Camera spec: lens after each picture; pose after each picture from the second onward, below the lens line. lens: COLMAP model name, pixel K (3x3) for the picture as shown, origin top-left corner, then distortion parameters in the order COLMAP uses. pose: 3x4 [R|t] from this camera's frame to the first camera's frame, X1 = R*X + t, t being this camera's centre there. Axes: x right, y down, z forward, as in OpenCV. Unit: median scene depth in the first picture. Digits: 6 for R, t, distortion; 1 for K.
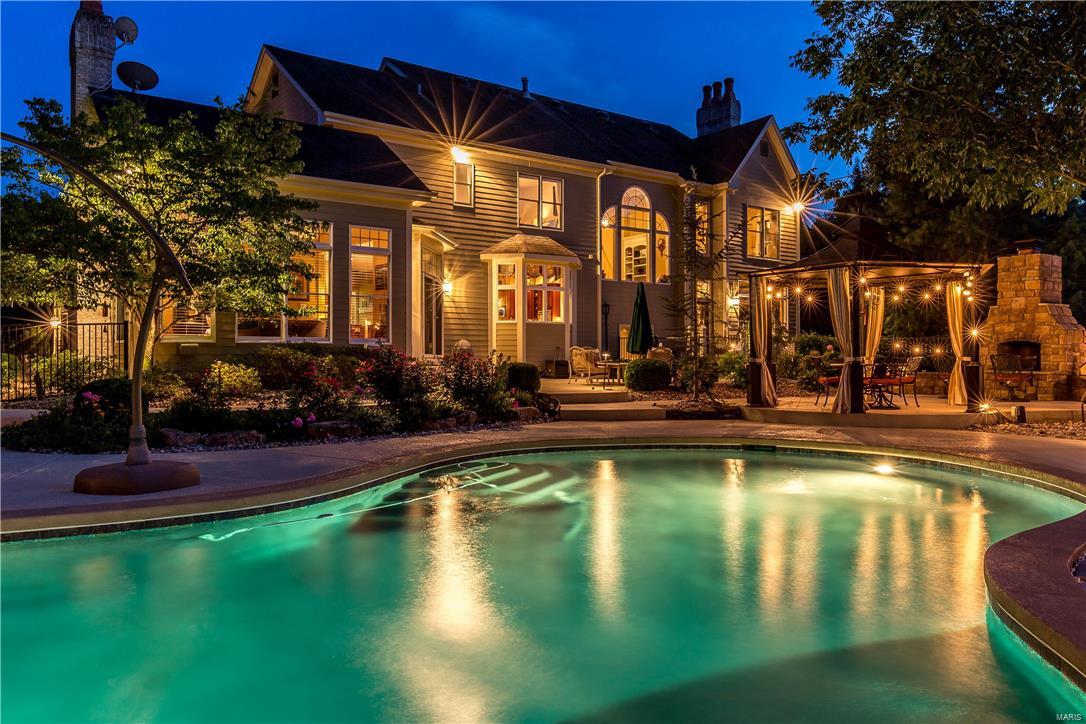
lens RADIAL K [[783.0, 0, 559.6], [0, 783.0, 382.2], [0, 0, 1]] dist [-0.032856, 0.004696]
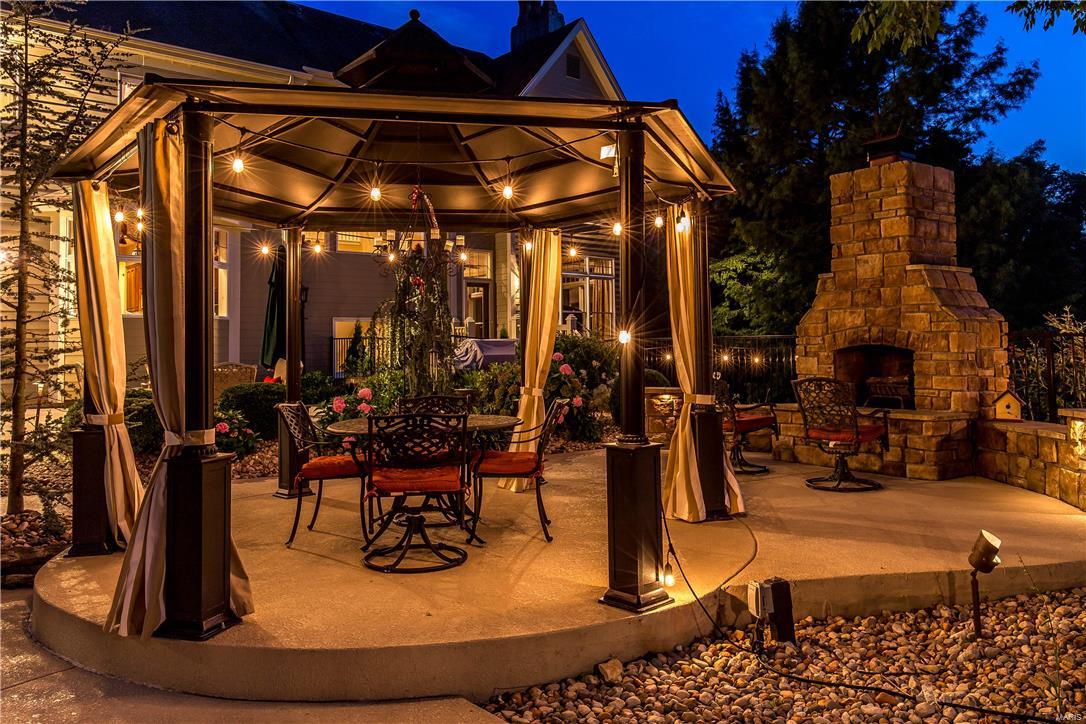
lens RADIAL K [[833.2, 0, 552.3], [0, 833.2, 352.3], [0, 0, 1]] dist [-0.029376, 0.004875]
pose [[0.997315, -0.013627, 0.071957, 0.253318], [0.015829, 0.999421, -0.030111, -0.025726], [-0.071505, 0.031169, 0.996953, 0.354889]]
